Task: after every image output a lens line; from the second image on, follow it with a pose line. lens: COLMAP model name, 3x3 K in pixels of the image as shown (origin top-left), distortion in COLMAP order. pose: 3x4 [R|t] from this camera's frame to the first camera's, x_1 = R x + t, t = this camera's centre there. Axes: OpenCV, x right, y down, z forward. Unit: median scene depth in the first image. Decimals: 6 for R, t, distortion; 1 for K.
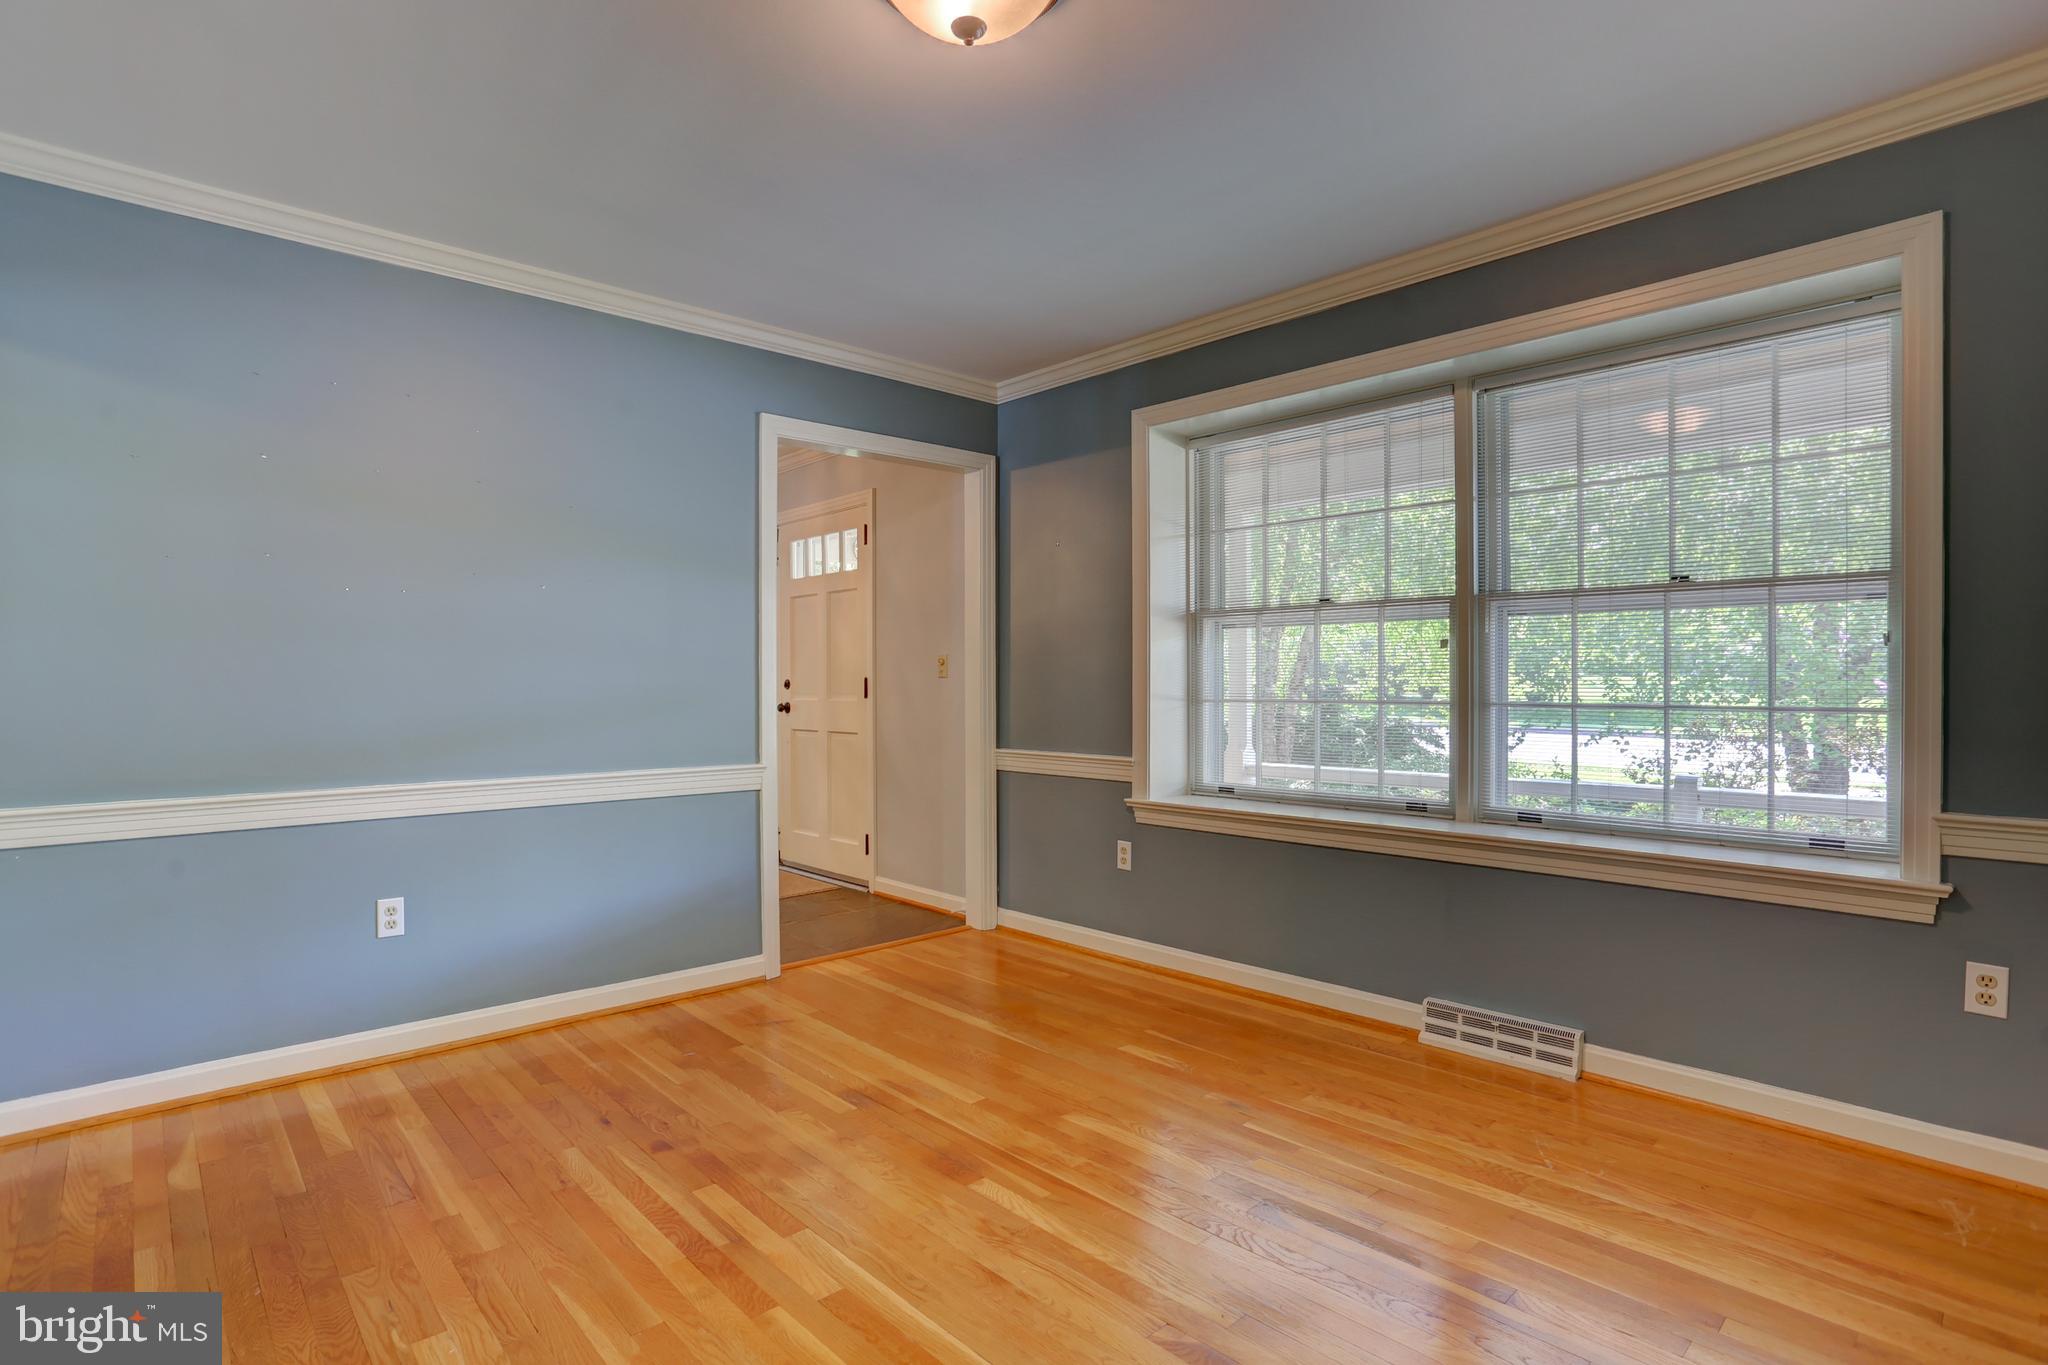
lens RADIAL K [[1012.8, 0, 1035.0], [0, 1012.8, 689.5], [0, 0, 1]] dist [-0.085004, 0.038862]
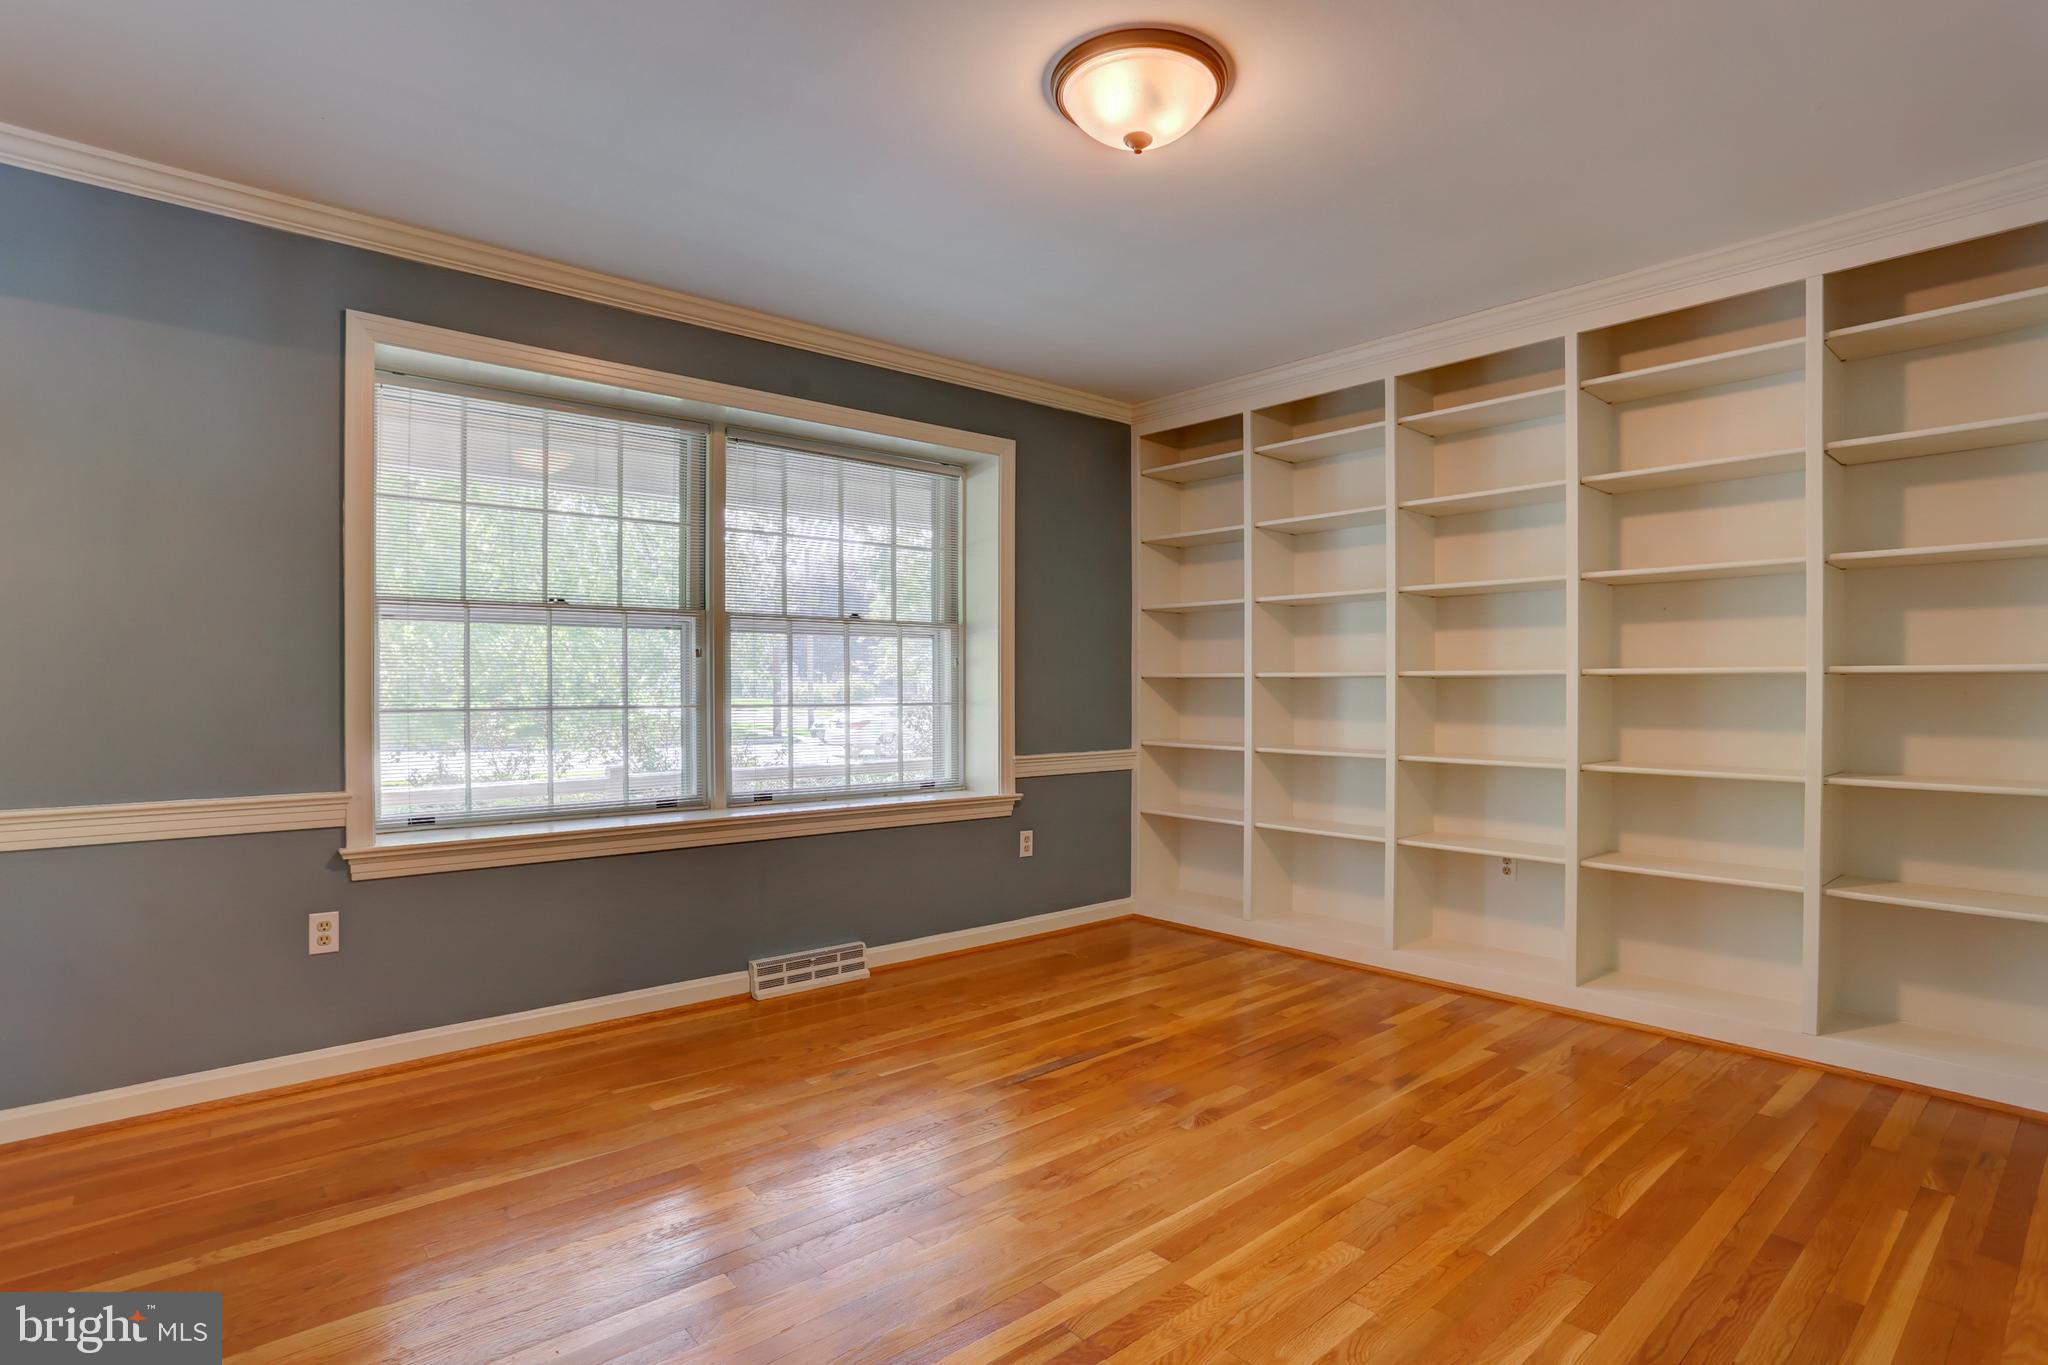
lens RADIAL K [[992.6, 0, 1028.4], [0, 992.6, 686.3], [0, 0, 1]] dist [-0.069587, 0.023483]
pose [[0.047442, 0.006399, 0.998853, -0.747769], [0.008345, 0.999942, -0.006803, 0.002142], [-0.998839, 0.008658, 0.047386, 0.642771]]
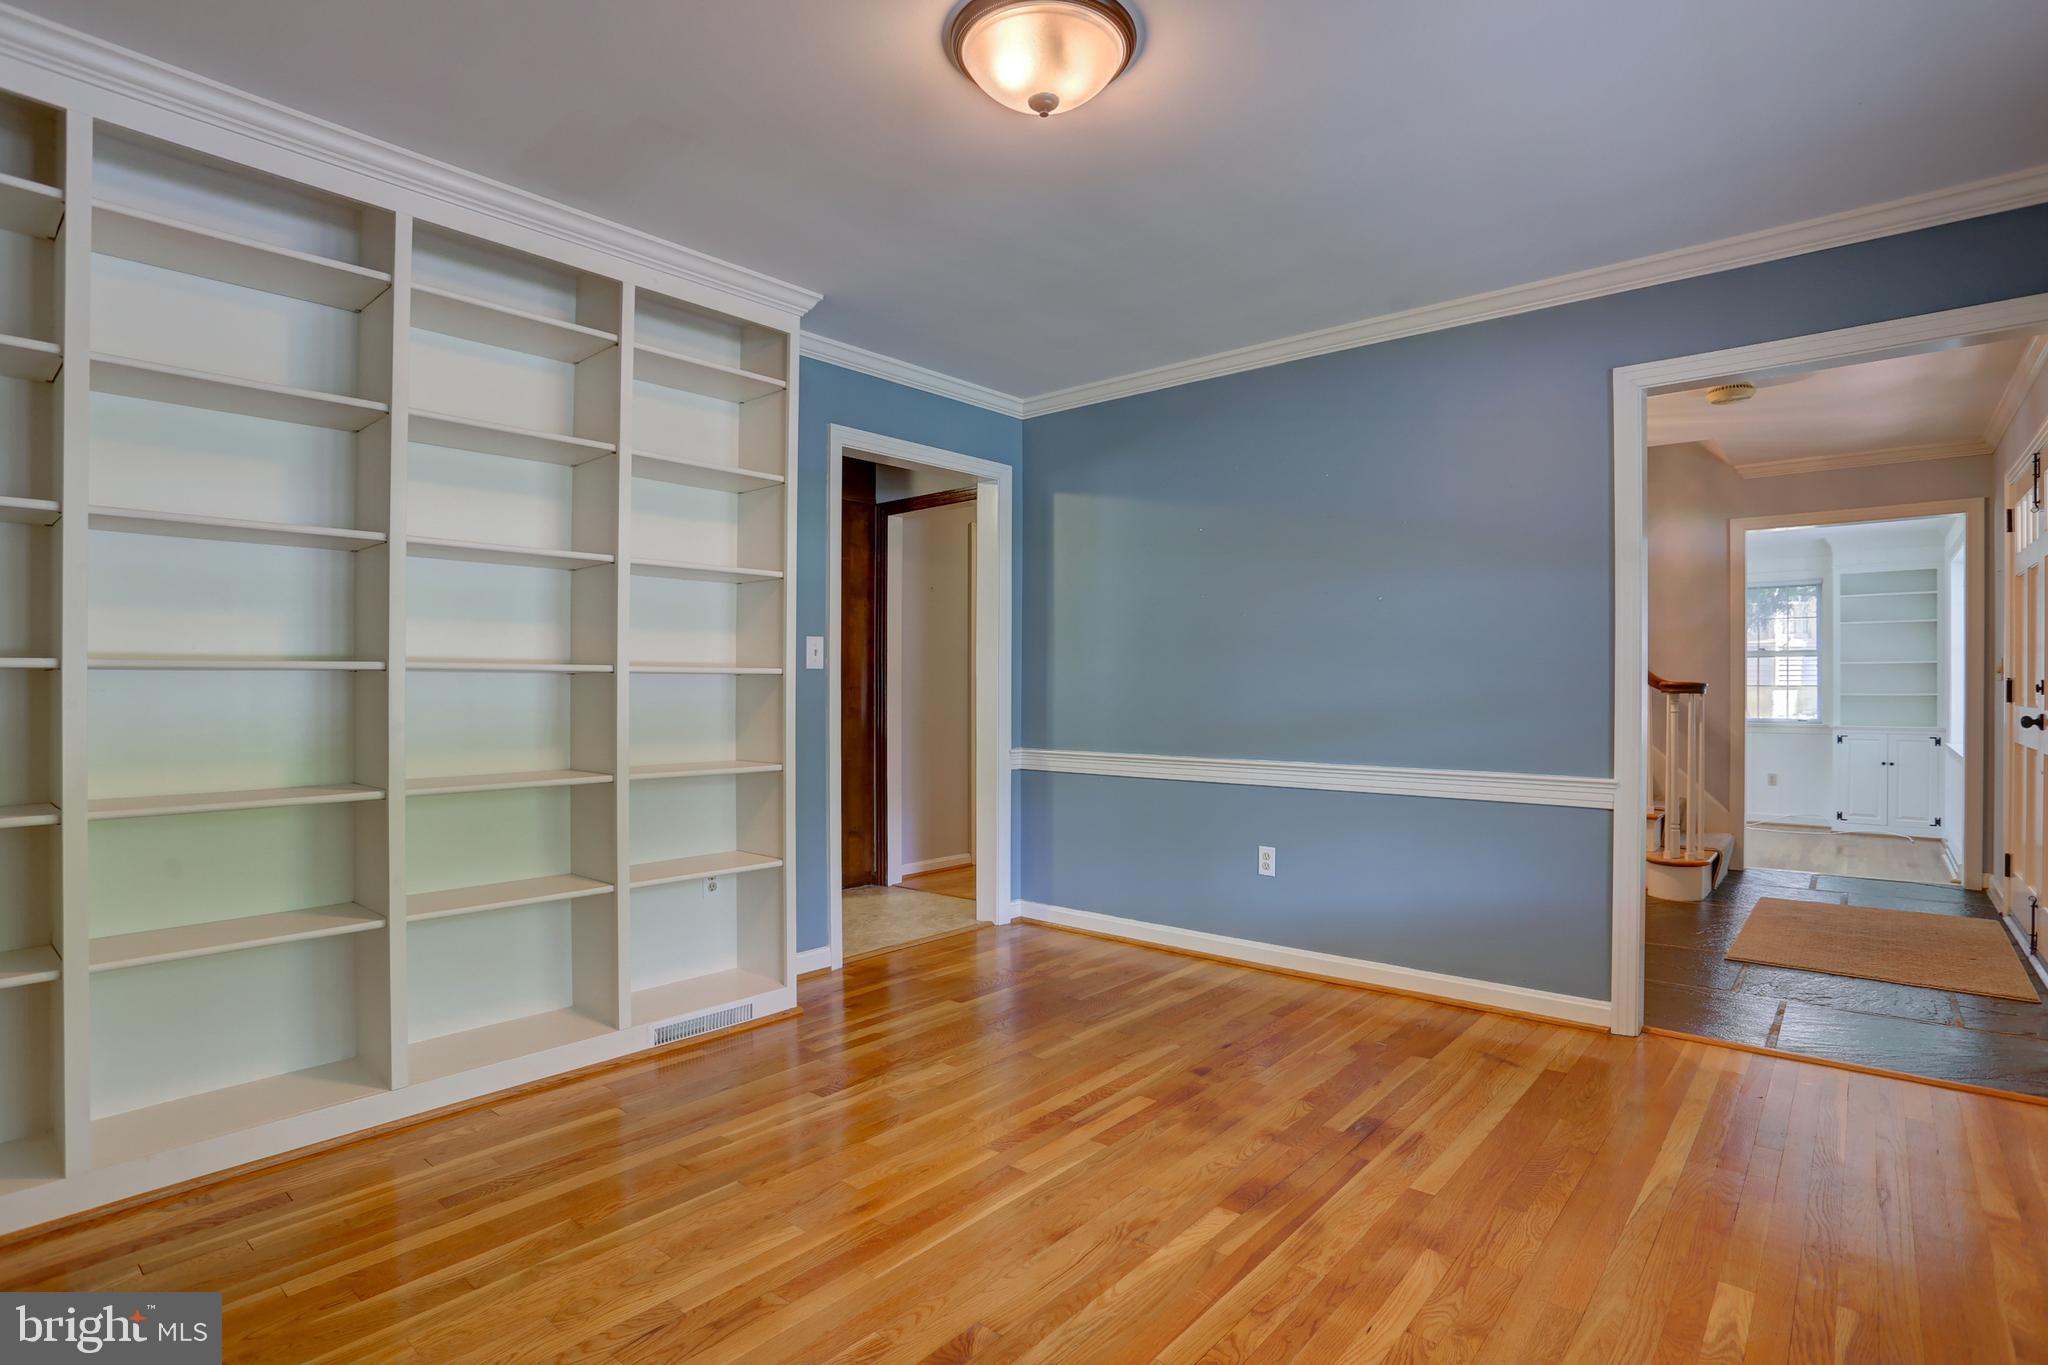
lens RADIAL K [[1012.8, 0, 1035.0], [0, 1012.8, 689.5], [0, 0, 1]] dist [-0.085004, 0.038862]
pose [[0.113166, 0.009382, -0.993532, 0.630281], [-0.007305, 0.999936, 0.008611, -0.009035], [0.993549, 0.006284, 0.113228, 0.515350]]
